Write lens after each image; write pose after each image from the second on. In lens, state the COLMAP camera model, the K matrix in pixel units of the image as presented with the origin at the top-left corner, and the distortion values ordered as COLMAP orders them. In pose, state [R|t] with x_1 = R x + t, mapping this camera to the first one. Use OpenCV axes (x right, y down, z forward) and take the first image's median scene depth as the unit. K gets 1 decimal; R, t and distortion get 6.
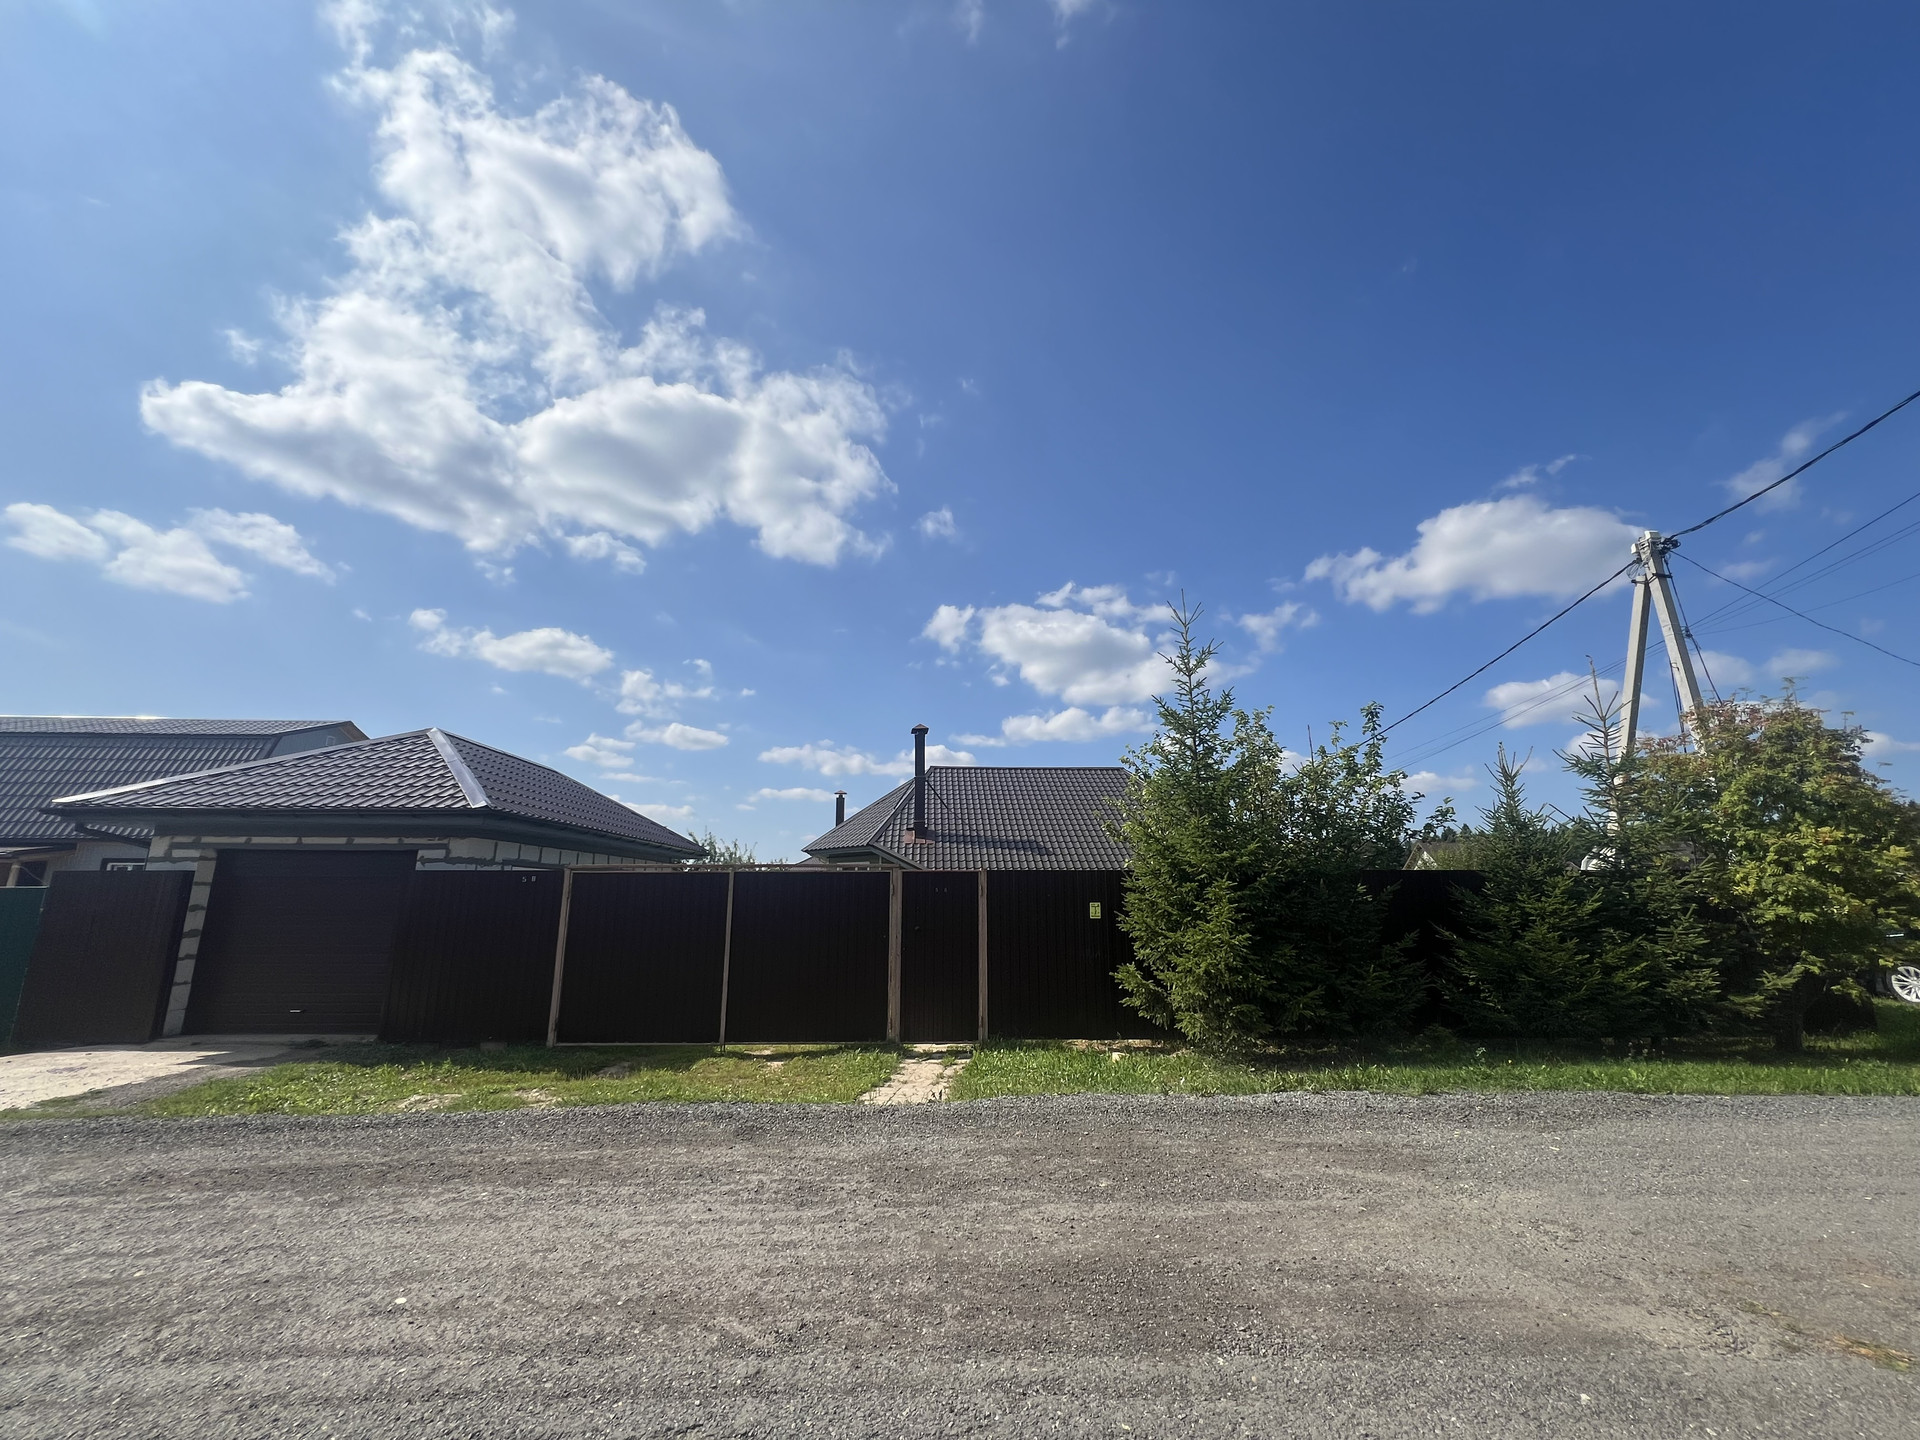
lens RADIAL K [[773.0, 0, 967.0], [0, 773.0, 718.6], [0, 0, 1]] dist [-0.001061, 0.000009]
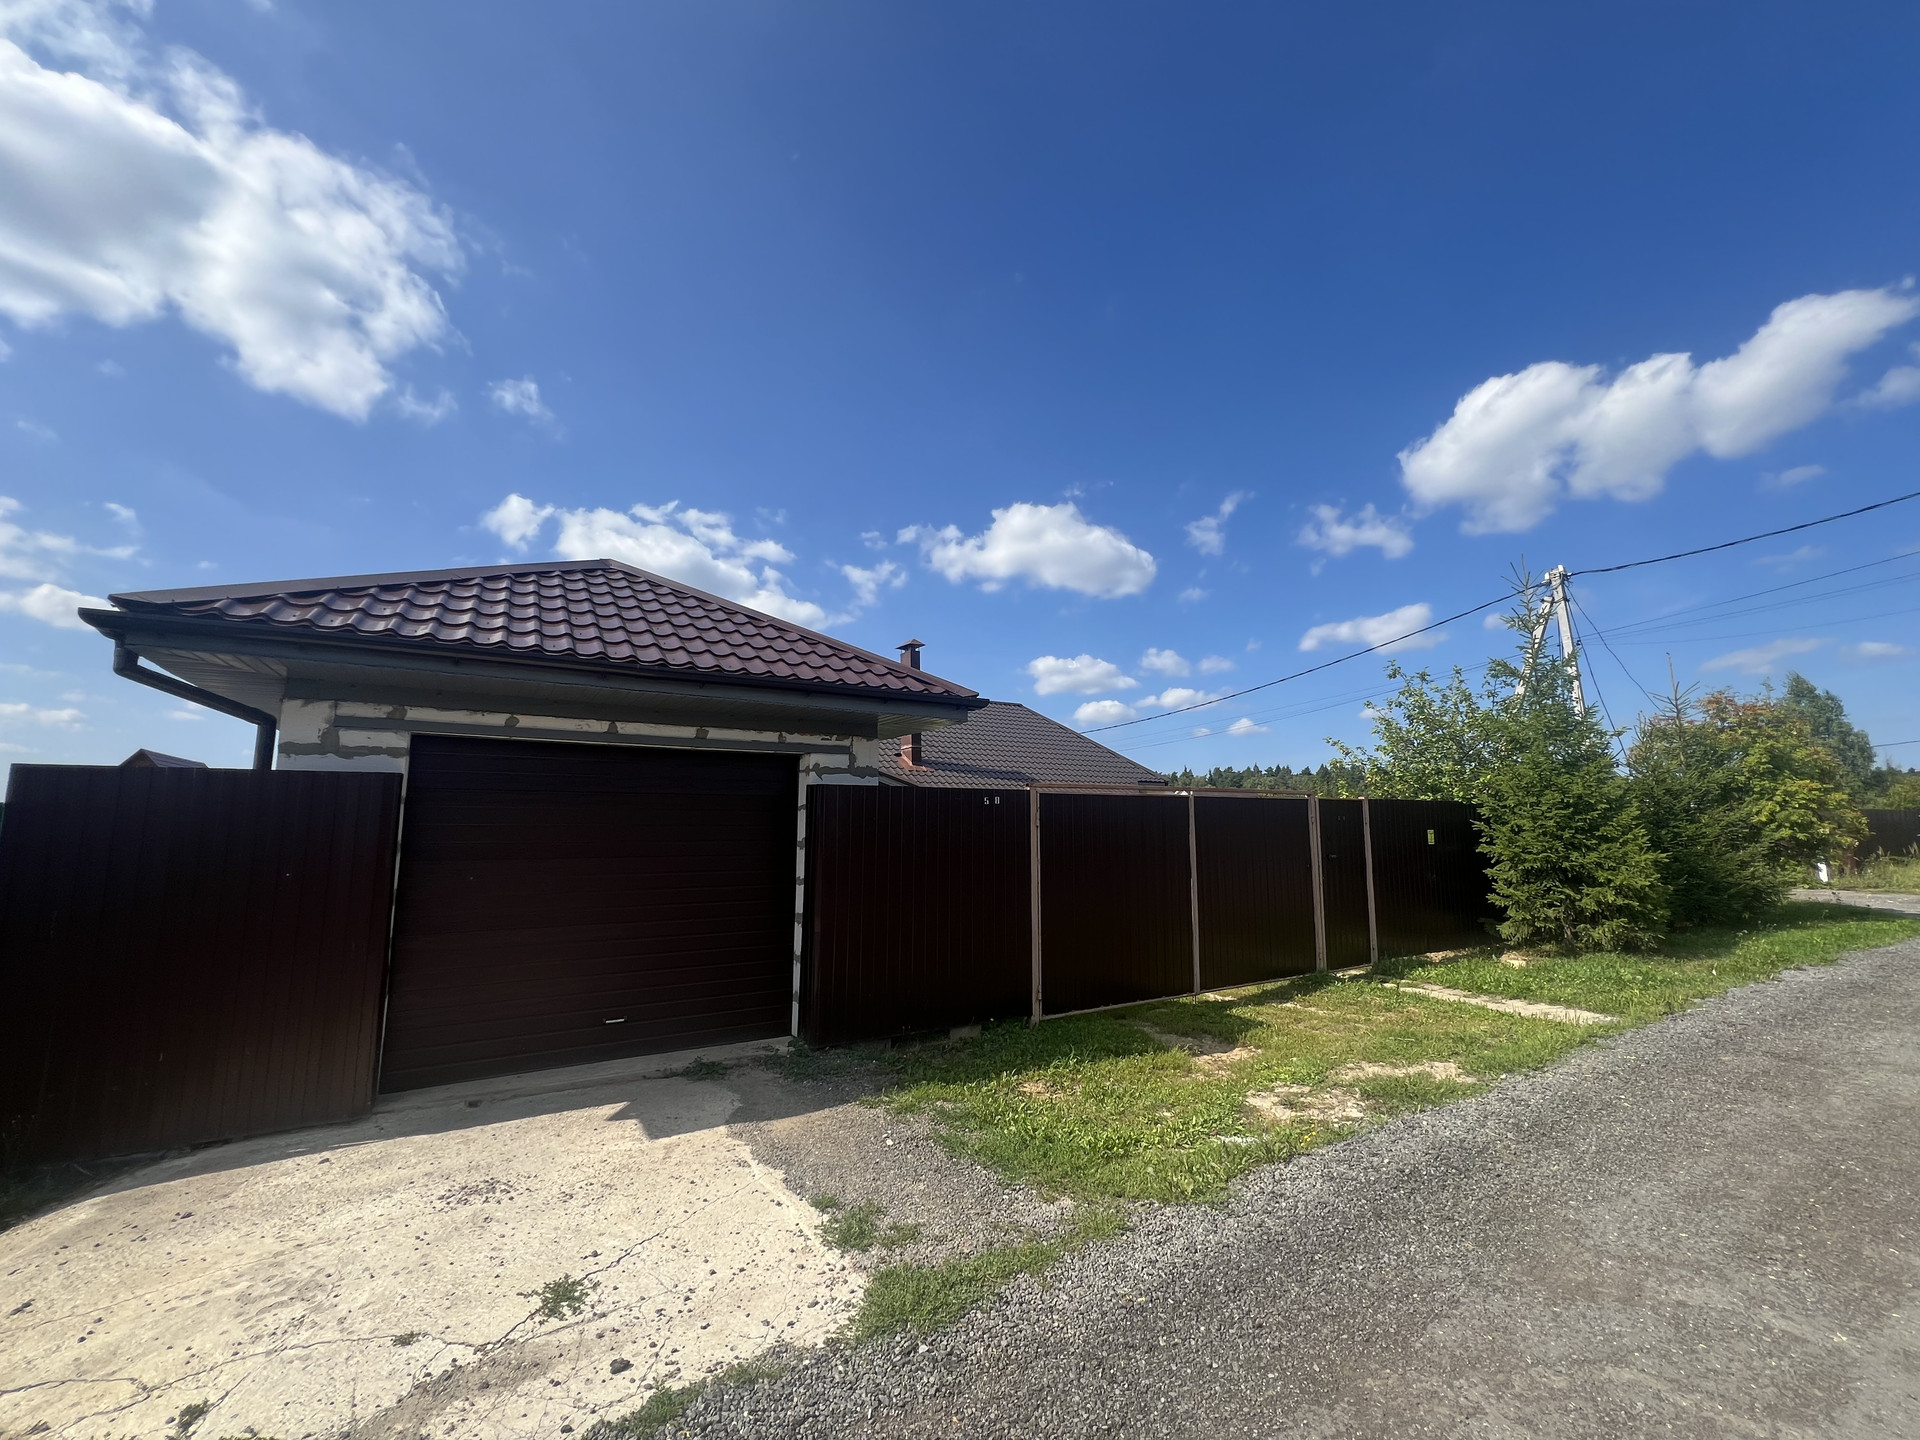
lens RADIAL K [[776.6, 0, 871.0], [0, 776.6, 718.6], [0, 0, 1]] dist [-0.019553, 0.009627]
pose [[0.870508, 0.067413, 0.487516, -0.113346], [-0.107046, 0.992794, 0.053860, 0.011668], [-0.480372, -0.099072, 0.871451, 0.048236]]
